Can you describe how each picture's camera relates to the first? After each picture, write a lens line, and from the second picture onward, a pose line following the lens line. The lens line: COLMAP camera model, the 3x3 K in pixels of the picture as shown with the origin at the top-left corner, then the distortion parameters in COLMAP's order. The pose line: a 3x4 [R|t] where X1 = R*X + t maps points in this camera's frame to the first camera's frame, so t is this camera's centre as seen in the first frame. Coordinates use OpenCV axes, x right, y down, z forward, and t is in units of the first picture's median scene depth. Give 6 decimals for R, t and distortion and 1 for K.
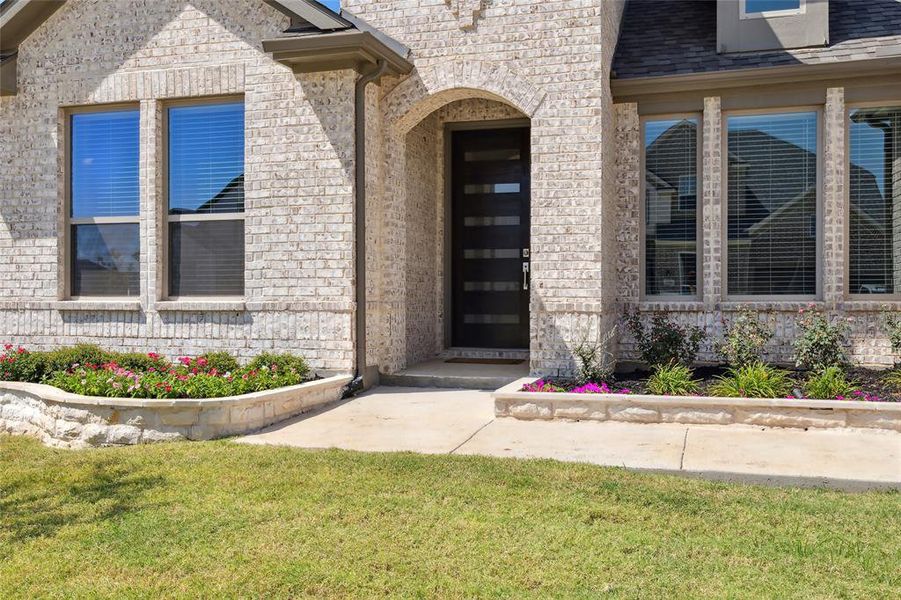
lens RADIAL K [[740.4, 0, 450.9], [0, 740.4, 333.9], [0, 0, 1]] dist [0.003979, -0.001035]
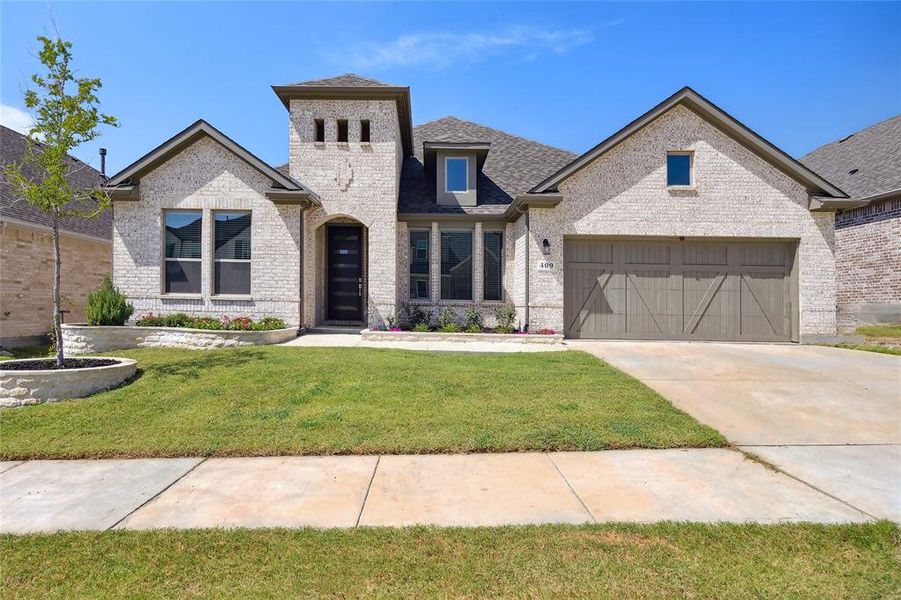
lens RADIAL K [[425.2, 0, 450.5], [0, 425.2, 300.0], [0, 0, 1]] dist [0.002079, 0.000334]
pose [[0.928524, 0.019818, 0.370743, -0.187347], [0.002142, 0.998272, -0.058726, 0.047665], [-0.371266, 0.055323, 0.926877, -0.501013]]
